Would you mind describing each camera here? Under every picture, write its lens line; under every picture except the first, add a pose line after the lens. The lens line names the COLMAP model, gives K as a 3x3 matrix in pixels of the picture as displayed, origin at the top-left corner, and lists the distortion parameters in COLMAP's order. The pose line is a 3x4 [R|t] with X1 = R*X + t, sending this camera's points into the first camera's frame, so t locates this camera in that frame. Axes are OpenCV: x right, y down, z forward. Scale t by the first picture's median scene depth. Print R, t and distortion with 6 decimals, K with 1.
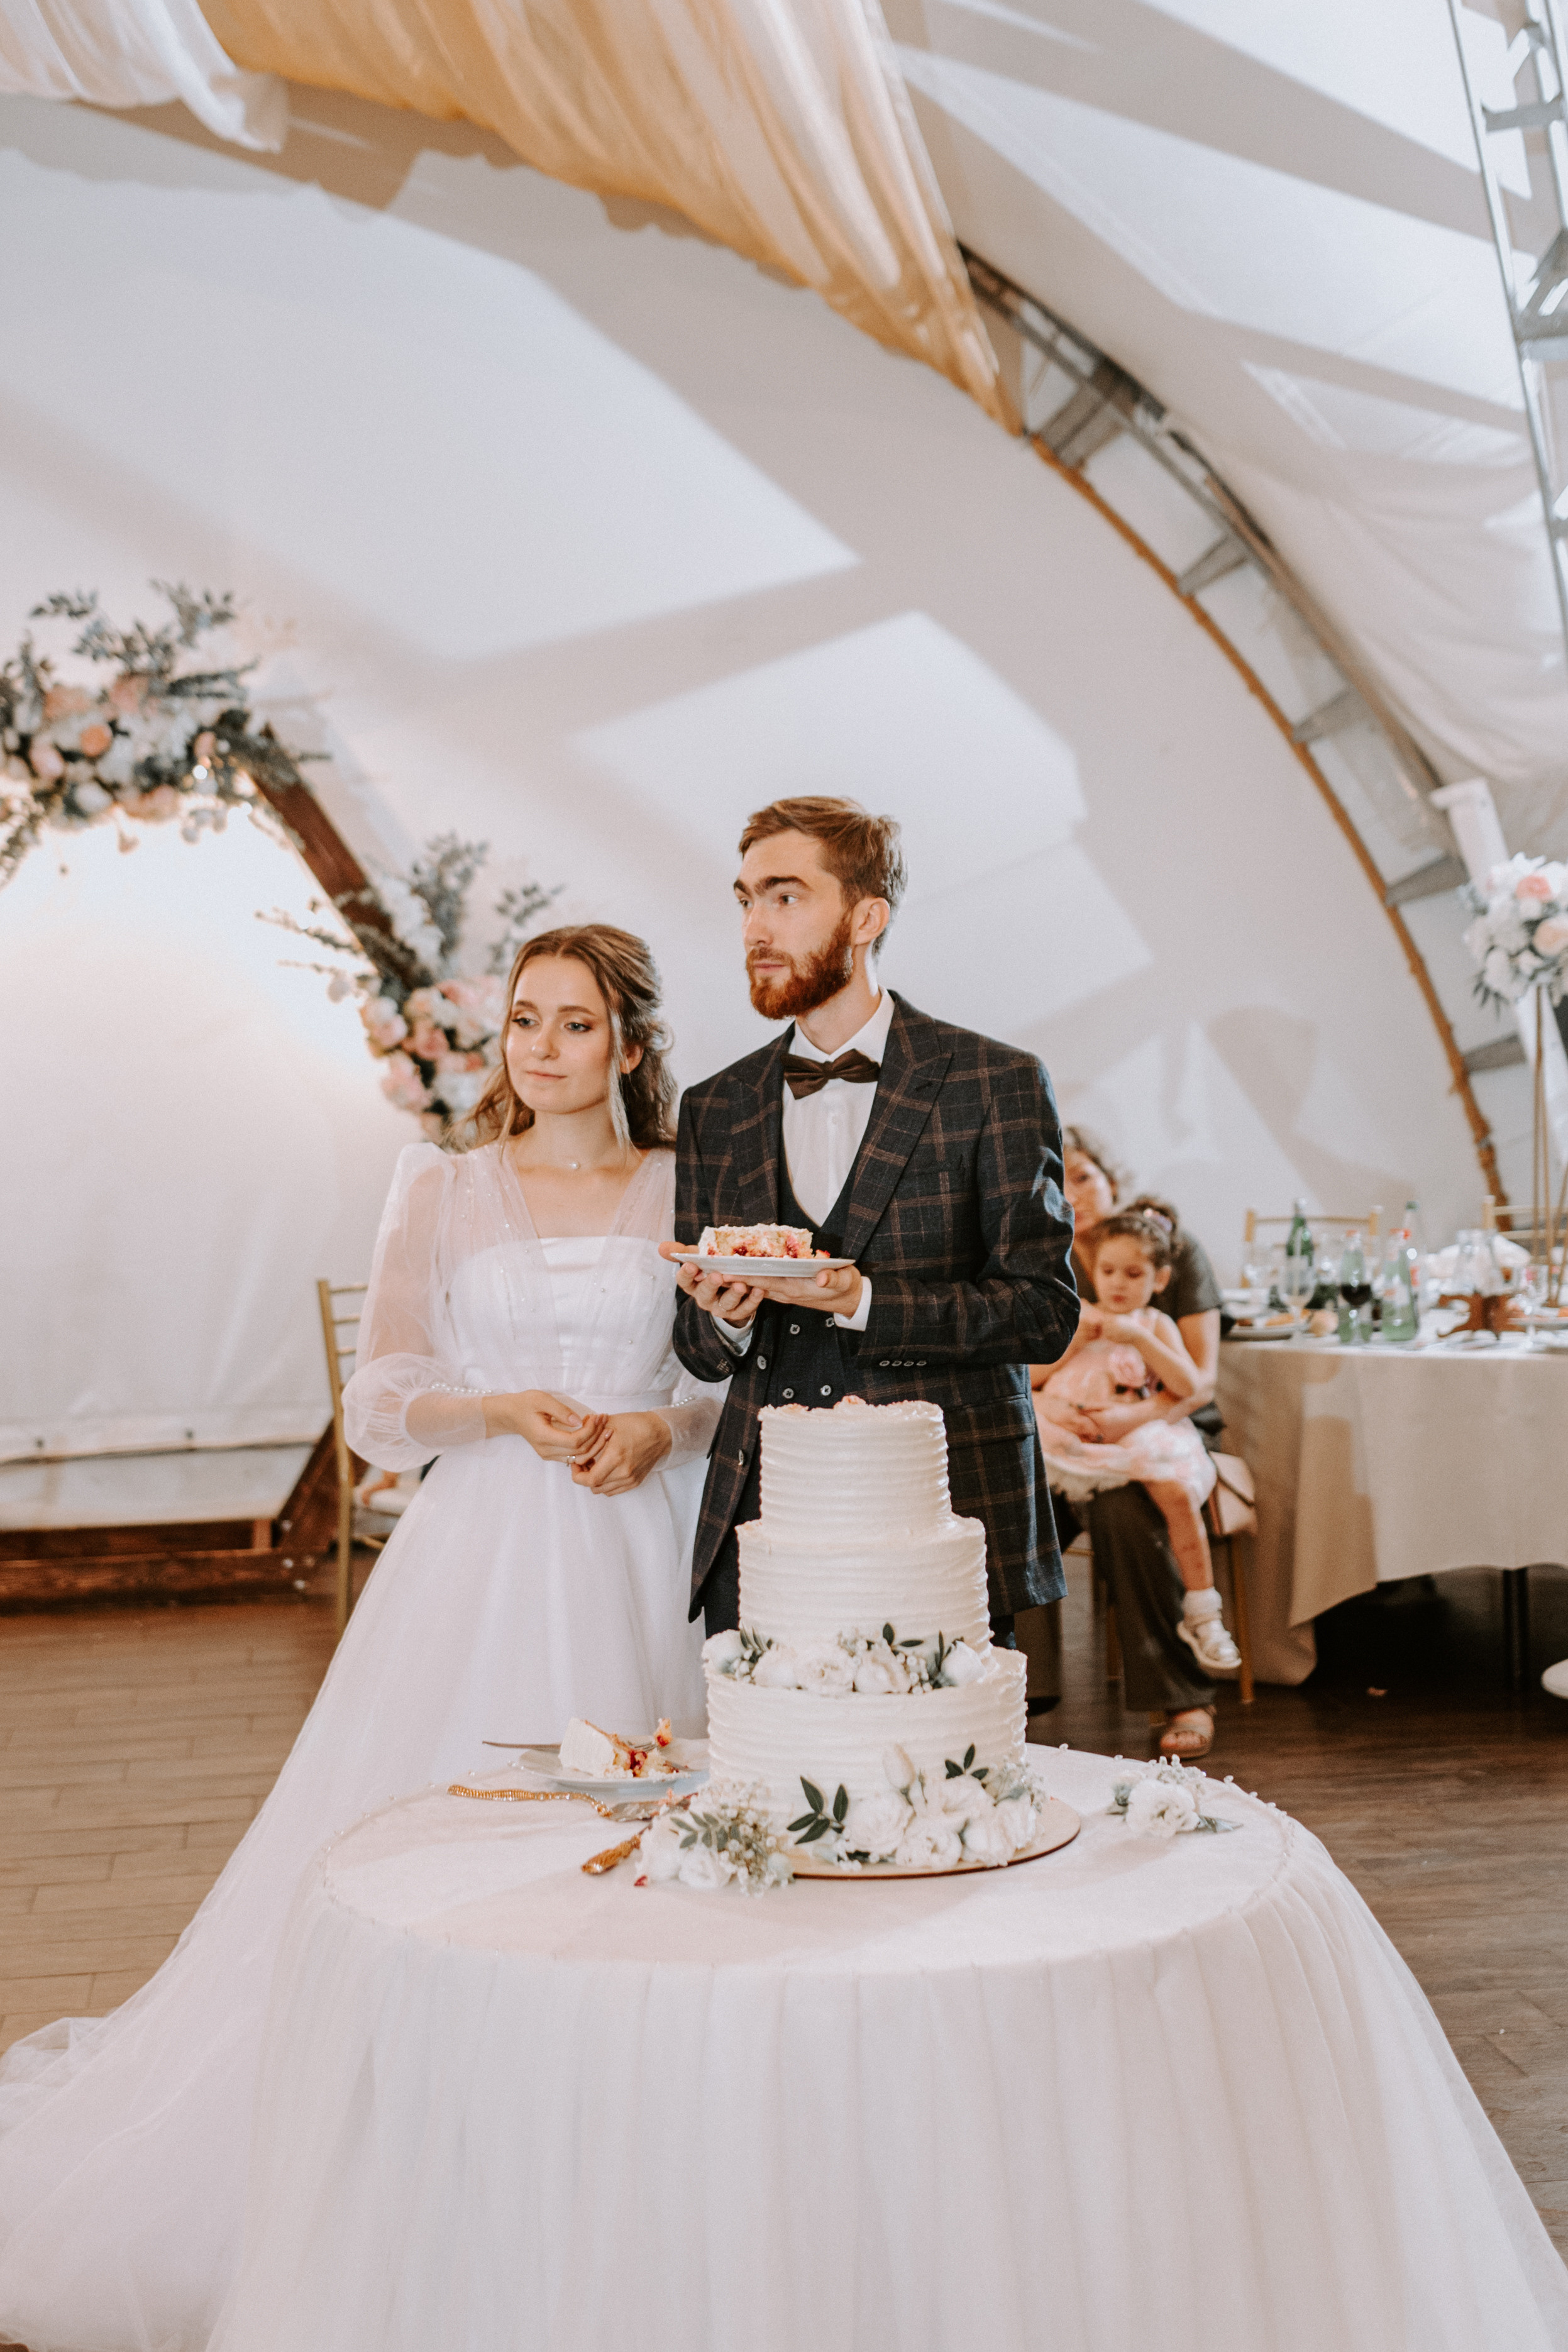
lens RADIAL K [[3434.2, 0, 789.7], [0, 3434.2, 1169.0], [0, 0, 1]] dist [0.053553, 0.000000]
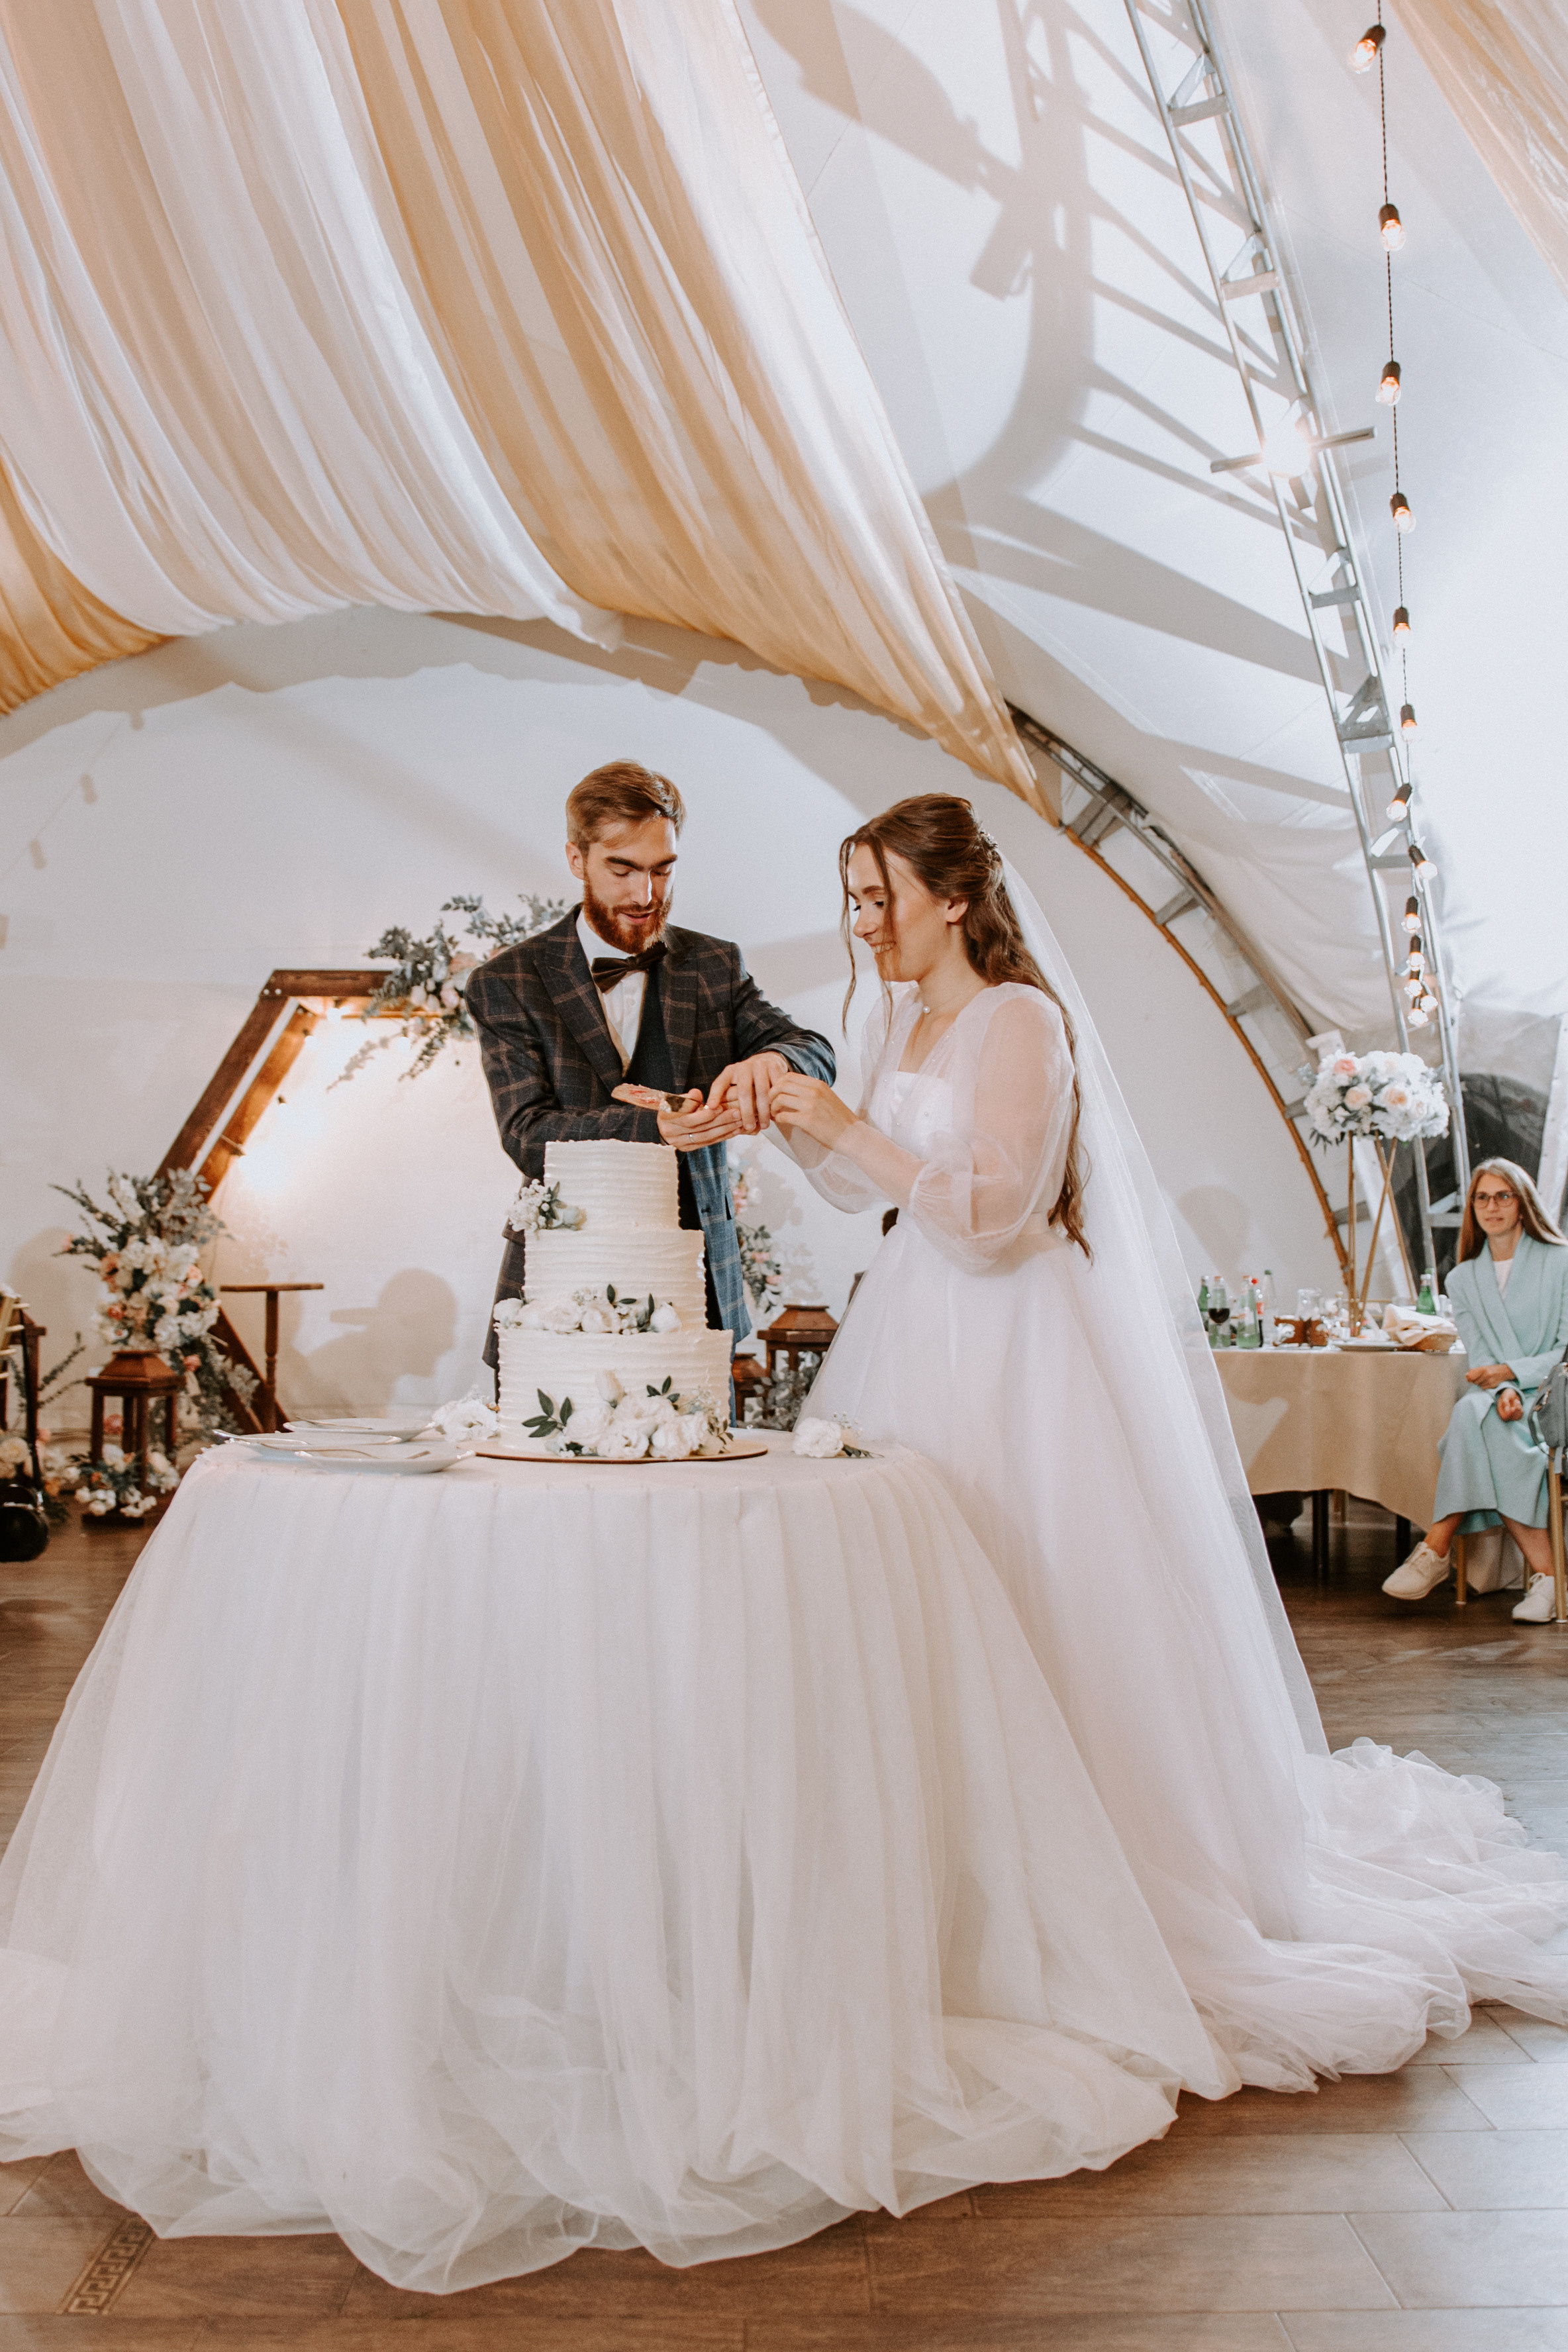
lens RADIAL K [[2007.8, 0, 776.8], [0, 2007.8, 1181.0], [0, 0, 1]] dist [-0.104183, 0.003126]
pose [[0.992424, 0.021966, -0.120879, 0.060874], [-0.032845, 0.995512, -0.088755, 0.051080], [0.118387, 0.092053, 0.988691, 0.067839]]
